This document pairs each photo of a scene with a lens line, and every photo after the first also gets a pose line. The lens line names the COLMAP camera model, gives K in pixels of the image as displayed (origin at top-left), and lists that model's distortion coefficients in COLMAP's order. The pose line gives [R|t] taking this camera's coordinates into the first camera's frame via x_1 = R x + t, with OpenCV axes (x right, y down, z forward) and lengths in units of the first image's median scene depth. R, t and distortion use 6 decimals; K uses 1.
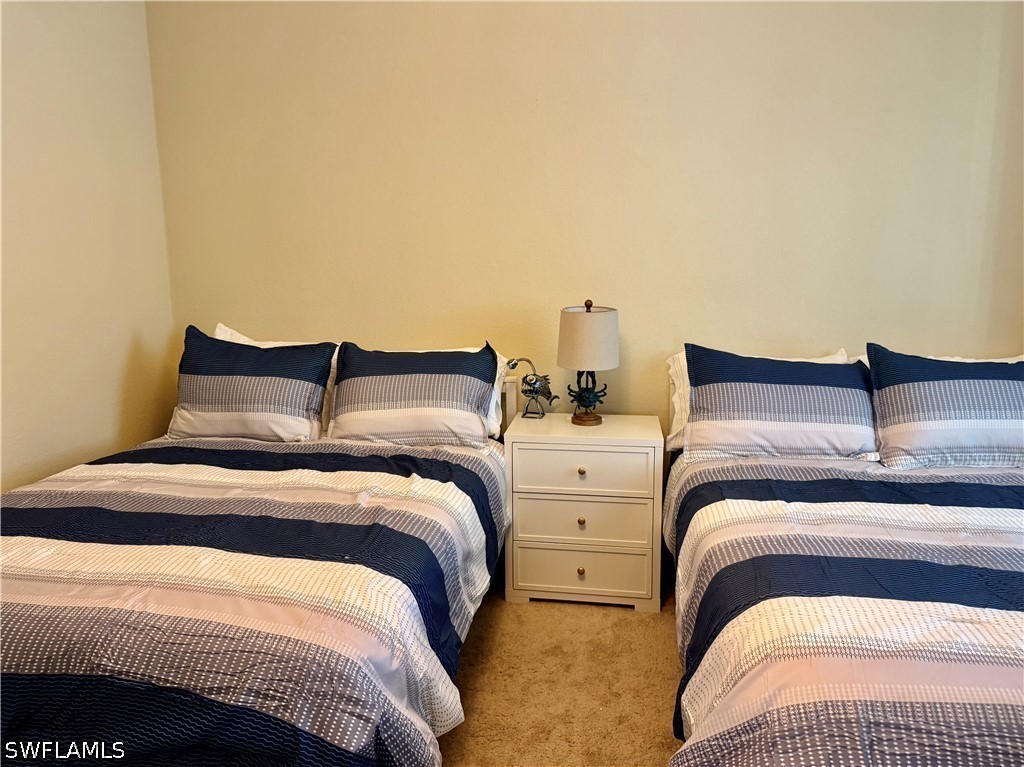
lens RADIAL K [[737.0, 0, 512.0], [0, 737.0, 383.5], [0, 0, 1]] dist [0.113086, -0.211197]
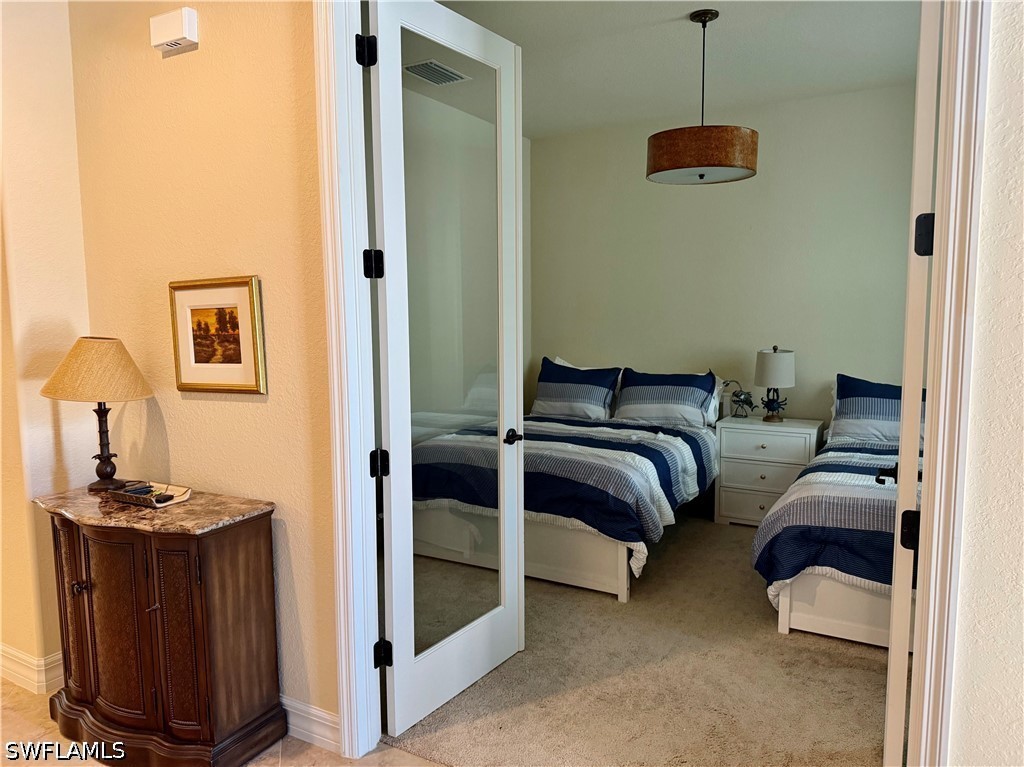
lens RADIAL K [[737.0, 0, 512.0], [0, 737.0, 383.5], [0, 0, 1]] dist [0.113086, -0.211197]
pose [[0.935062, 0.034900, -0.352763, 0.145411], [-0.060037, 0.996357, -0.060567, 0.107912], [0.349364, 0.077813, 0.933750, -0.753267]]
